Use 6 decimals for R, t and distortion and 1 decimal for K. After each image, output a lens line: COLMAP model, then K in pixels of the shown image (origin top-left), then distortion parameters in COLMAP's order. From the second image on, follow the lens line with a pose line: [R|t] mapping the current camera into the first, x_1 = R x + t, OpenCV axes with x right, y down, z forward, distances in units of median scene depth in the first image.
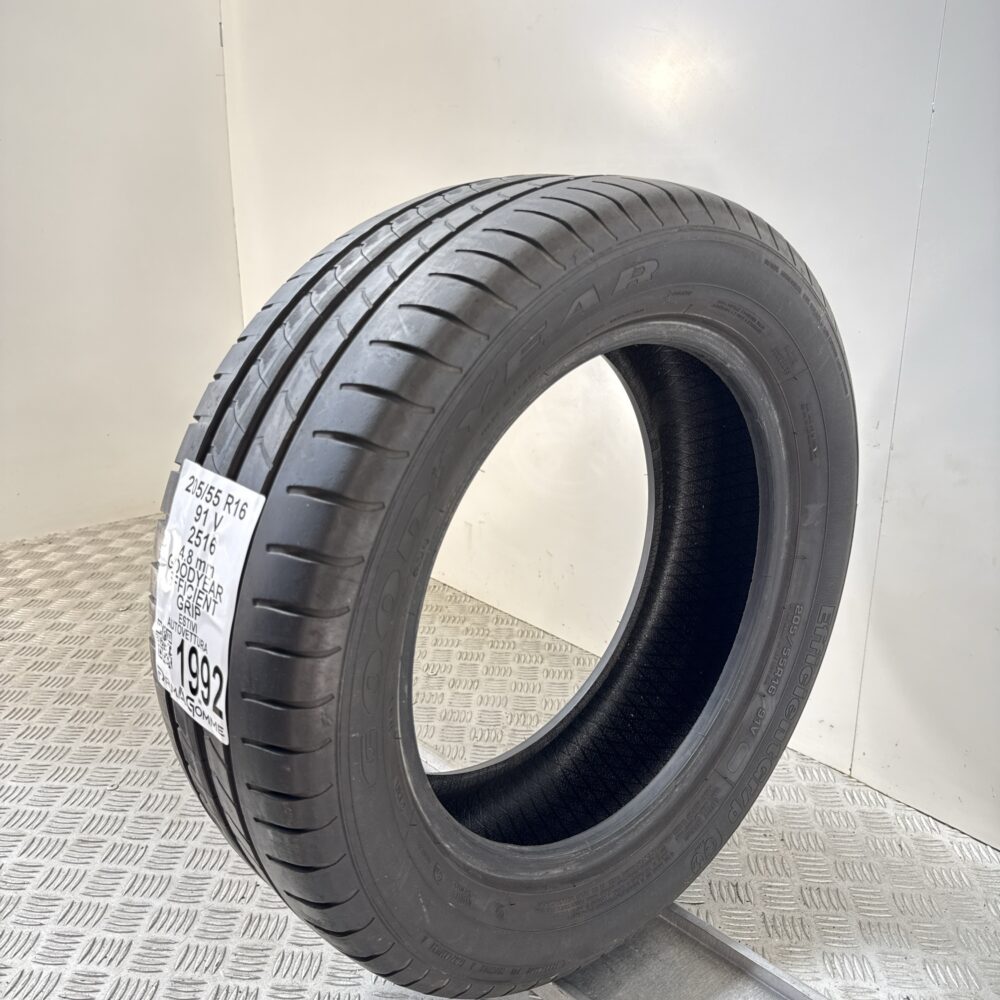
lens RADIAL K [[963.9, 0, 493.8], [0, 963.9, 503.2], [0, 0, 1]] dist [0.065621, 0.000000]
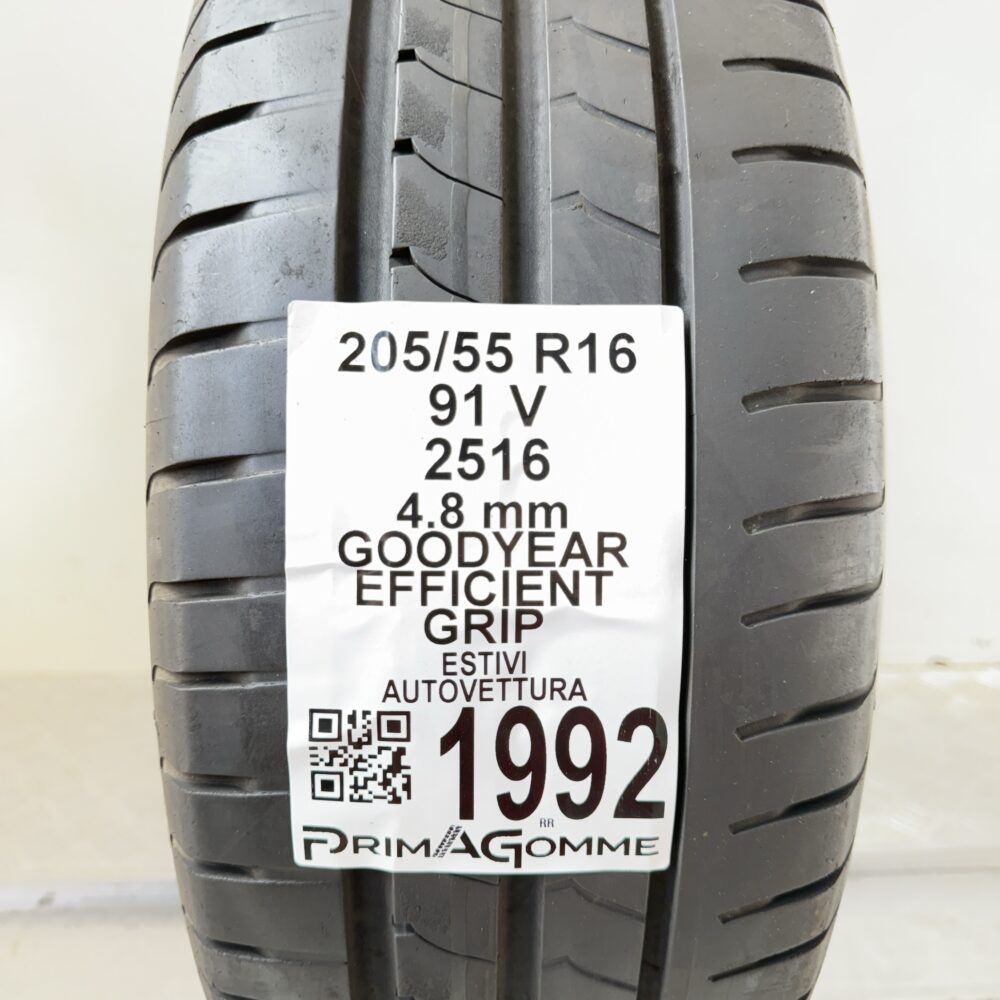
lens RADIAL K [[963.9, 0, 500.9], [0, 963.9, 499.0], [0, 0, 1]] dist [0.065621, 0.000000]
pose [[0.653837, -0.241558, 0.717040, -0.603562], [0.237241, 0.965331, 0.108873, 0.010734], [-0.718480, 0.098926, 0.688477, 0.709230]]
